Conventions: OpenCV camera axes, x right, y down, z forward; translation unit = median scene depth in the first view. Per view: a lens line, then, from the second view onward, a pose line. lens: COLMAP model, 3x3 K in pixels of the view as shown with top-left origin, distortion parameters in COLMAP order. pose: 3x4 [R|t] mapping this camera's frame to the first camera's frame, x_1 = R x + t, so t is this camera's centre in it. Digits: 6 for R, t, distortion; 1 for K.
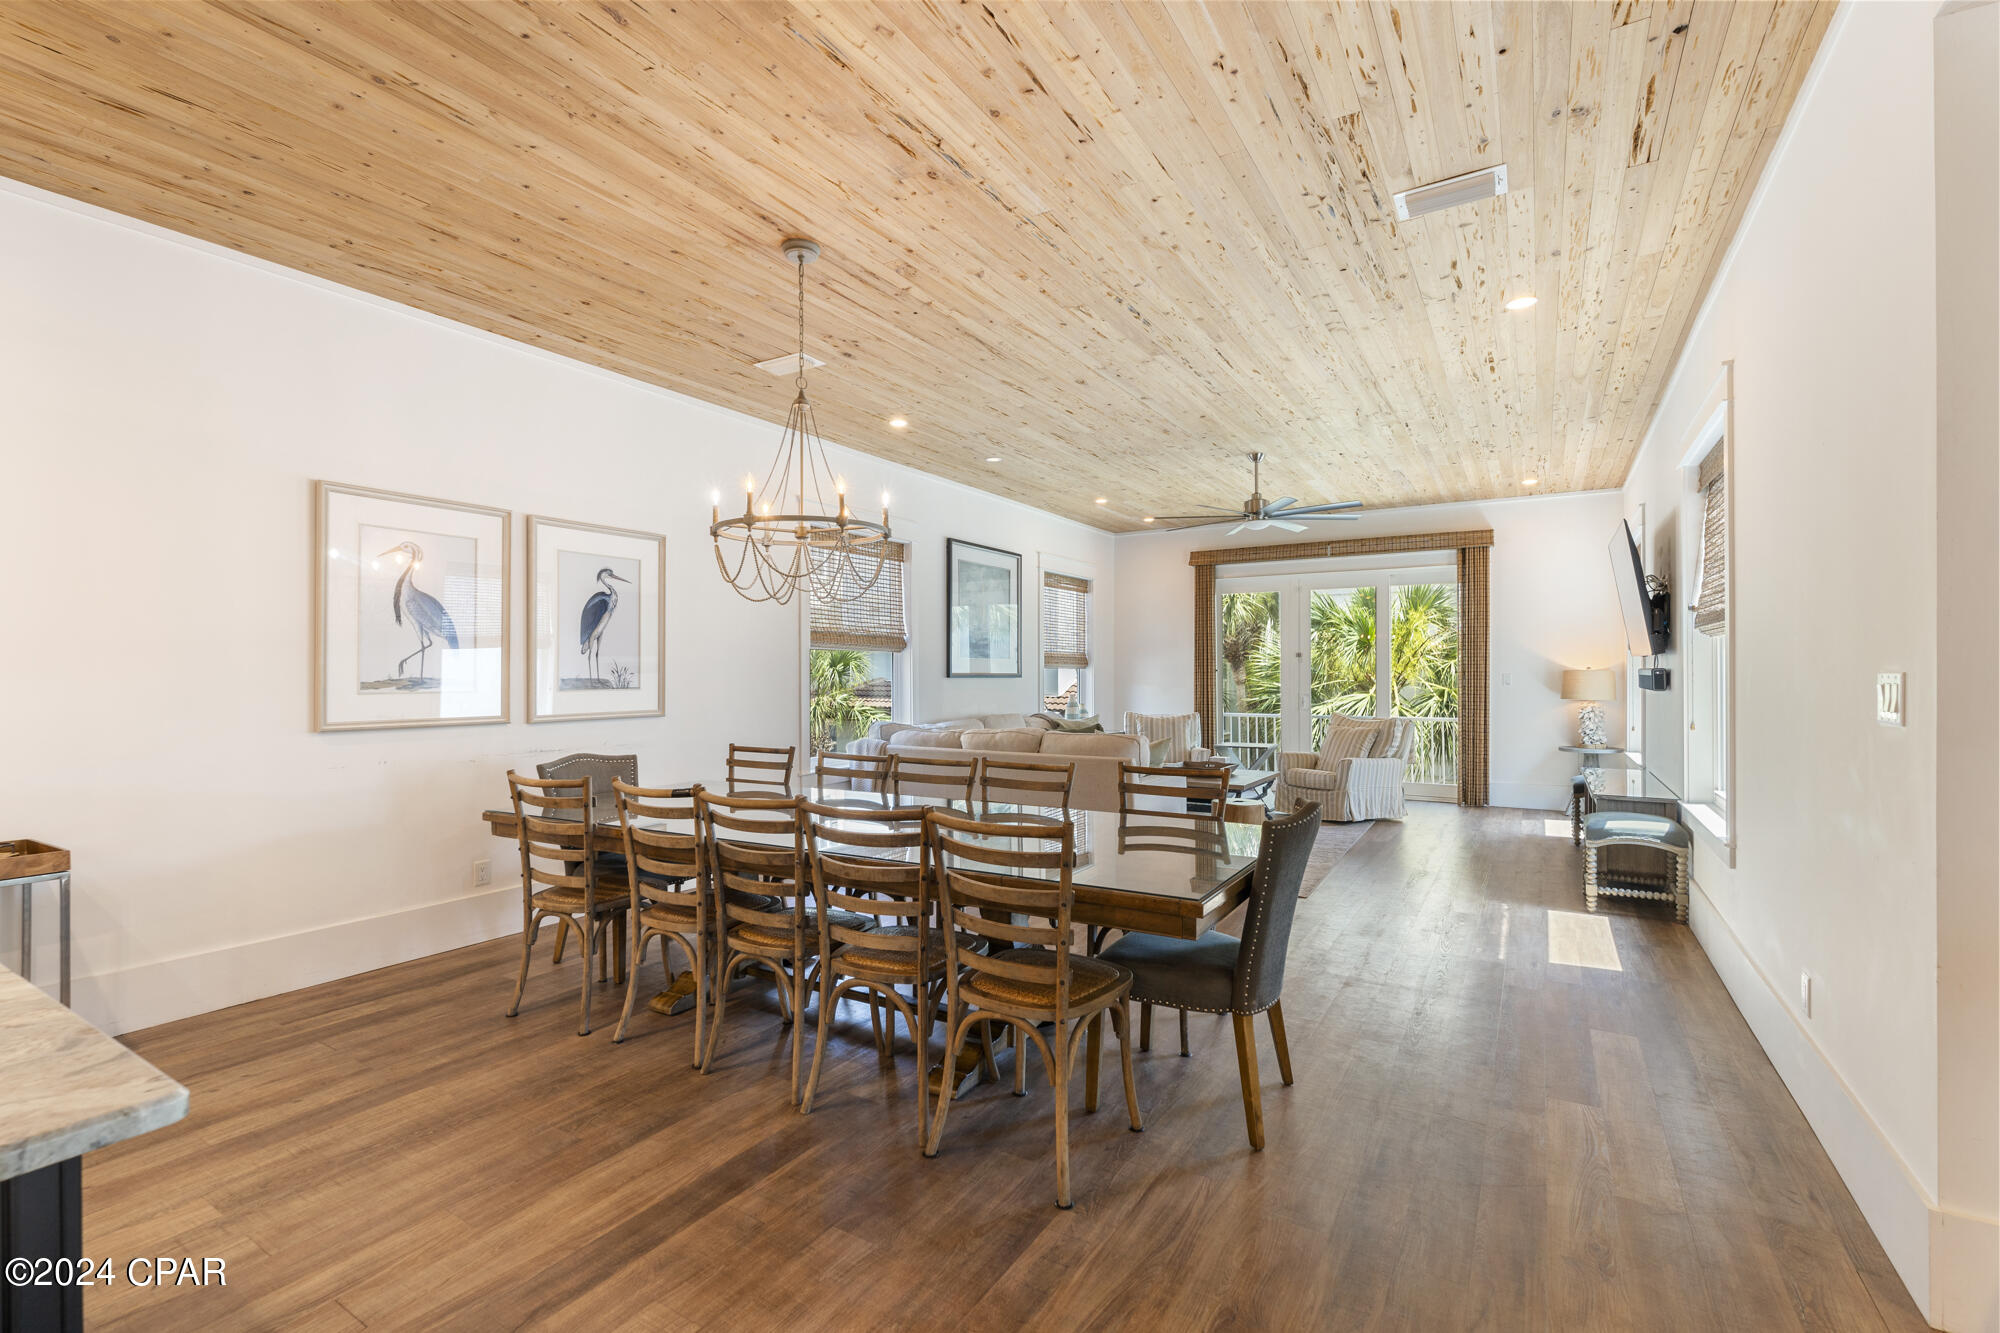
lens RADIAL K [[874.4, 0, 1004.5], [0, 874.4, 668.6], [0, 0, 1]] dist [-0.005696, -0.000271]
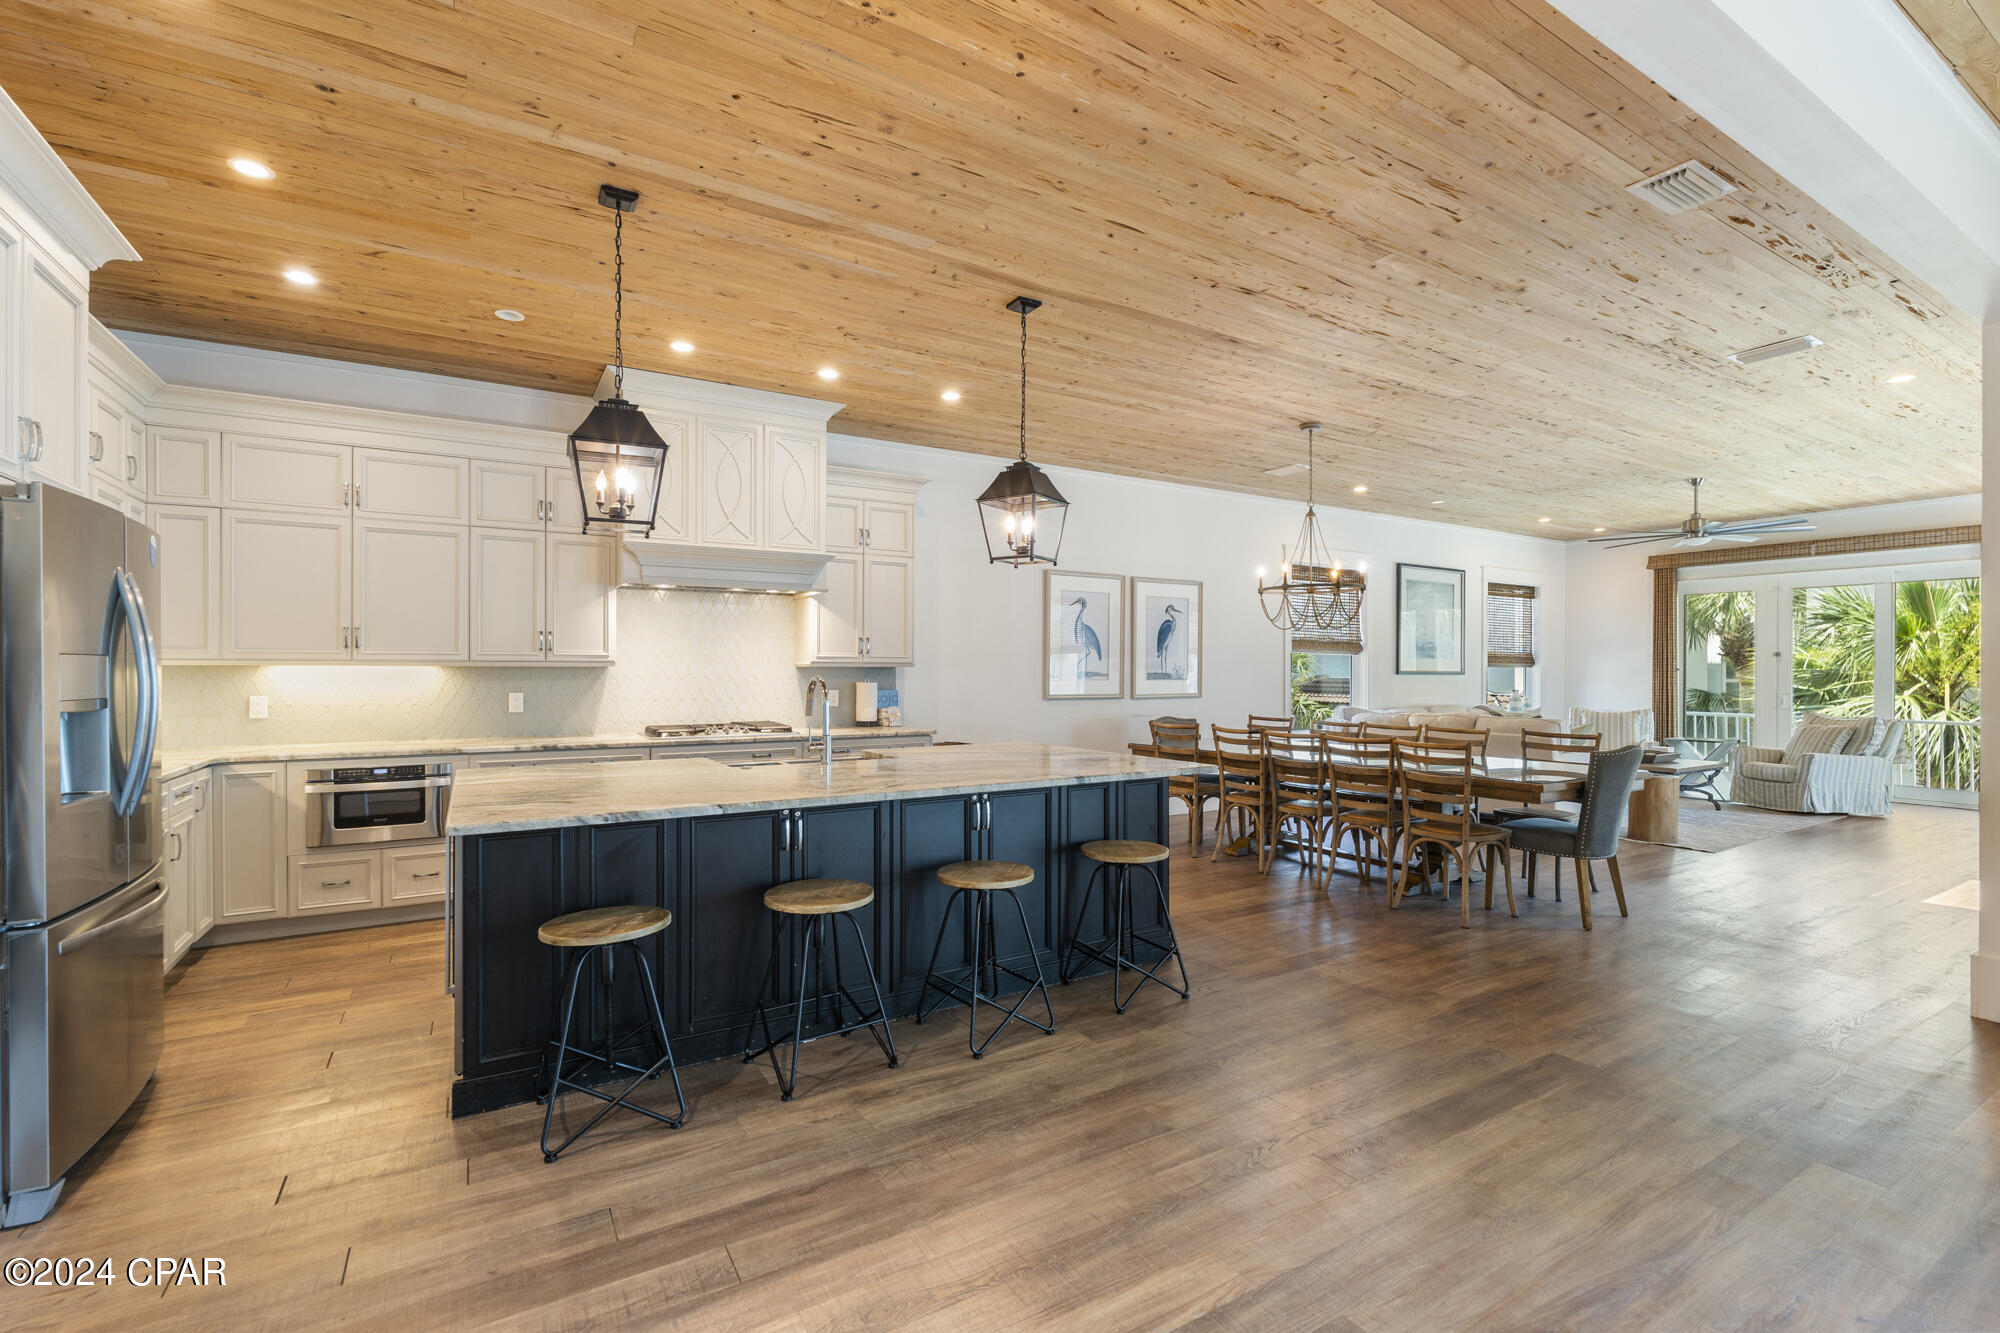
lens RADIAL K [[868.5, 0, 1003.1], [0, 868.5, 669.4], [0, 0, 1]] dist [-0.005759, -0.000548]
pose [[0.885295, 0.004479, -0.465009, 0.015338], [-0.002303, 0.999984, 0.005248, -0.001925], [0.465025, -0.003575, 0.885290, -0.414396]]
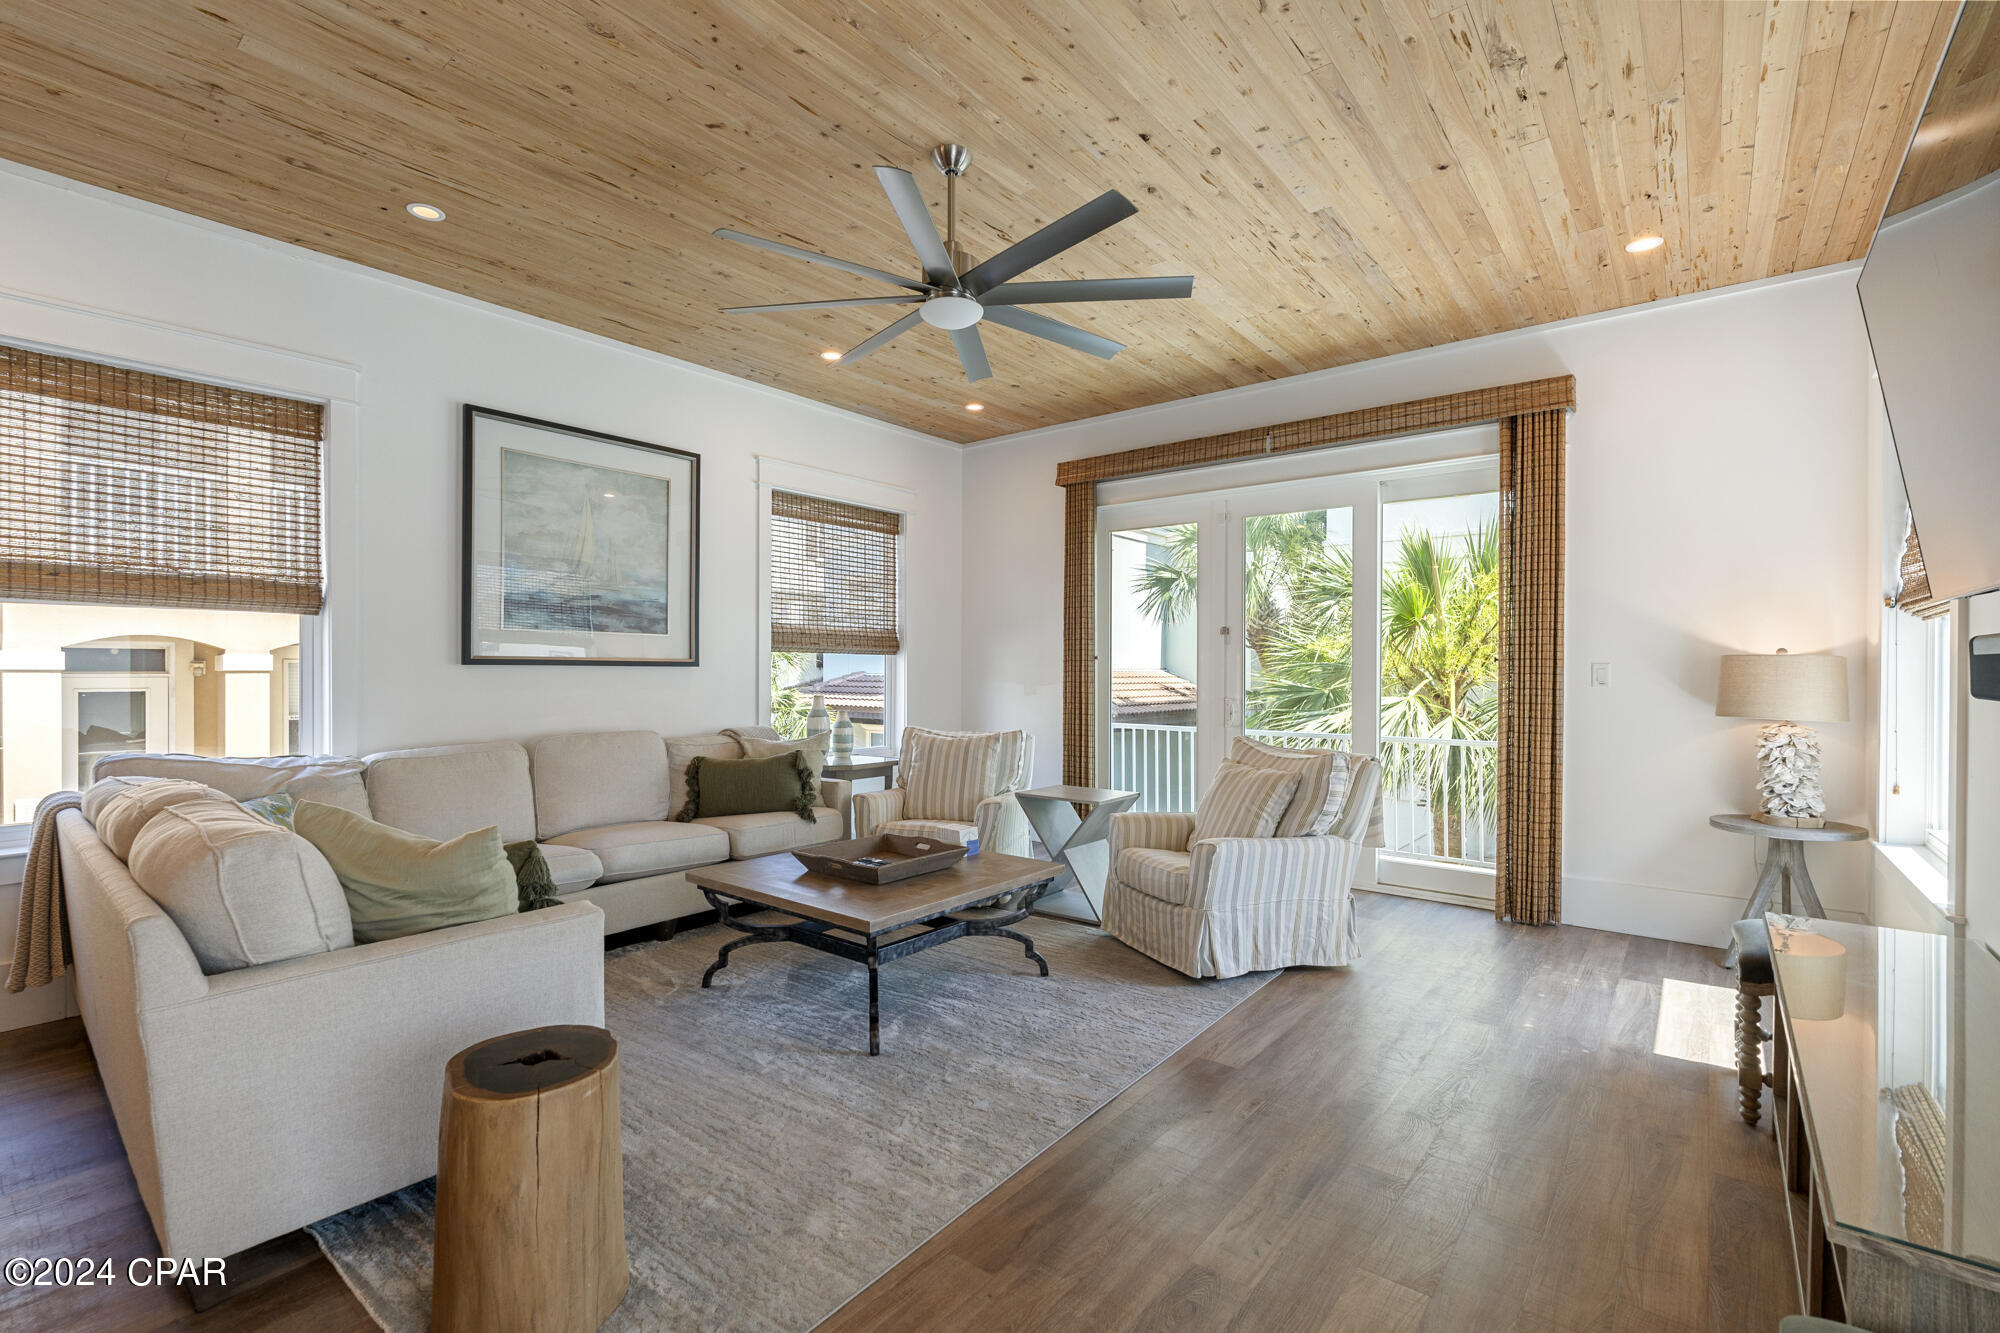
lens RADIAL K [[868.5, 0, 1003.1], [0, 868.5, 669.4], [0, 0, 1]] dist [-0.005759, -0.000548]
pose [[0.991232, 0.005381, -0.132022, 0.375683], [-0.004533, 0.999967, 0.006719, 0.009270], [0.132054, -0.006062, 0.991224, 0.574867]]
